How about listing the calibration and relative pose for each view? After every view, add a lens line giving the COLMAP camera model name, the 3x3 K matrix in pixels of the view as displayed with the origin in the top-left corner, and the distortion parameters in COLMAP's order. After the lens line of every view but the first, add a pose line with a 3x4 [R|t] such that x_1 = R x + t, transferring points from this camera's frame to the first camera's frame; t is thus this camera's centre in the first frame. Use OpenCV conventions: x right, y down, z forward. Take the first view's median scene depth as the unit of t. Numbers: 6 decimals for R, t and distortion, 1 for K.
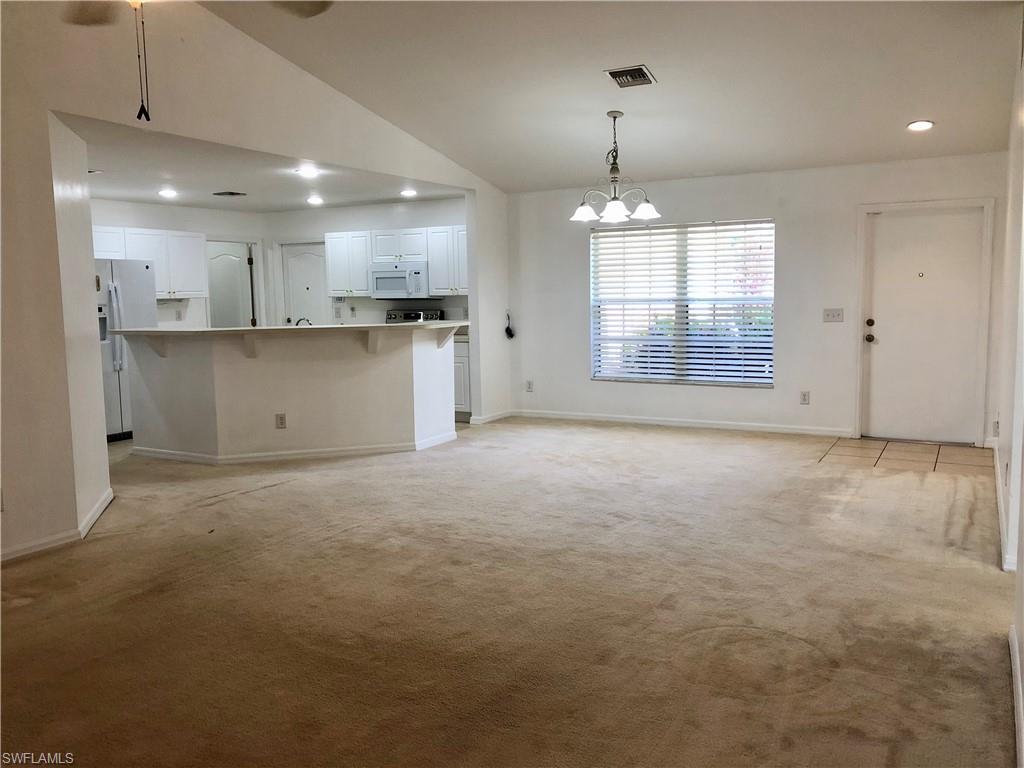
lens RADIAL K [[850.2, 0, 512.0], [0, 850.2, 384.0], [0, 0, 1]] dist [-0.002251, -0.001101]
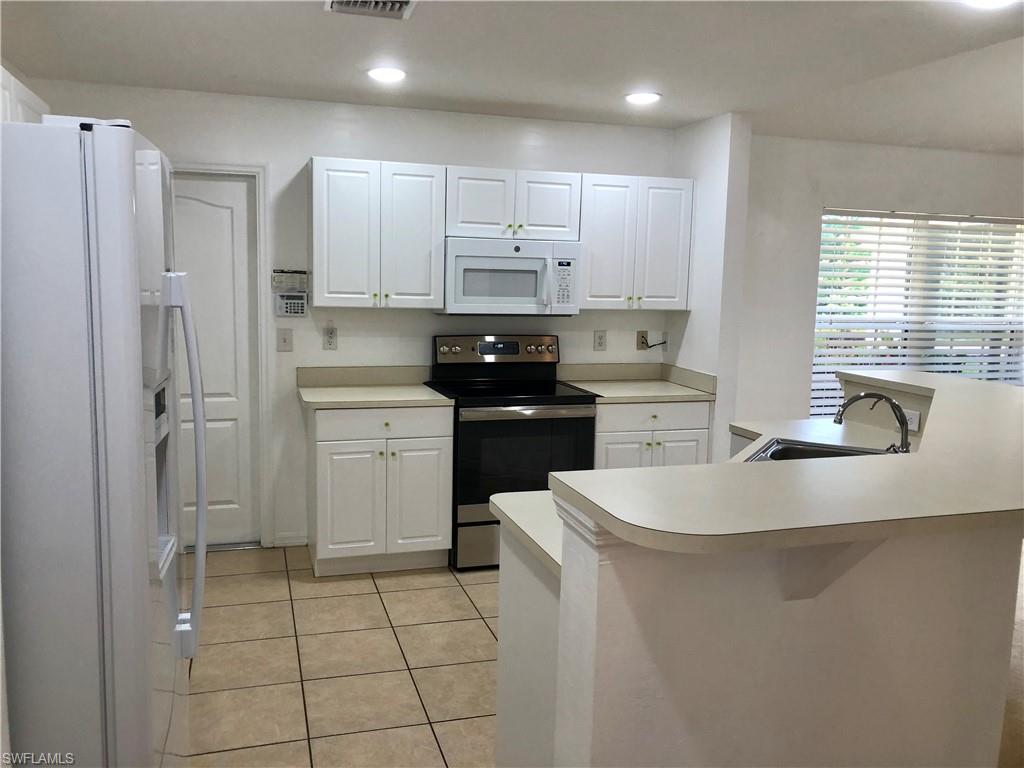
lens RADIAL K [[850.2, 0, 512.0], [0, 850.2, 384.0], [0, 0, 1]] dist [-0.002251, -0.001101]
pose [[0.698642, -0.062637, 0.712724, -0.486801], [0.039474, 0.998018, 0.049015, -0.086591], [-0.714381, -0.006110, 0.699730, 0.675104]]
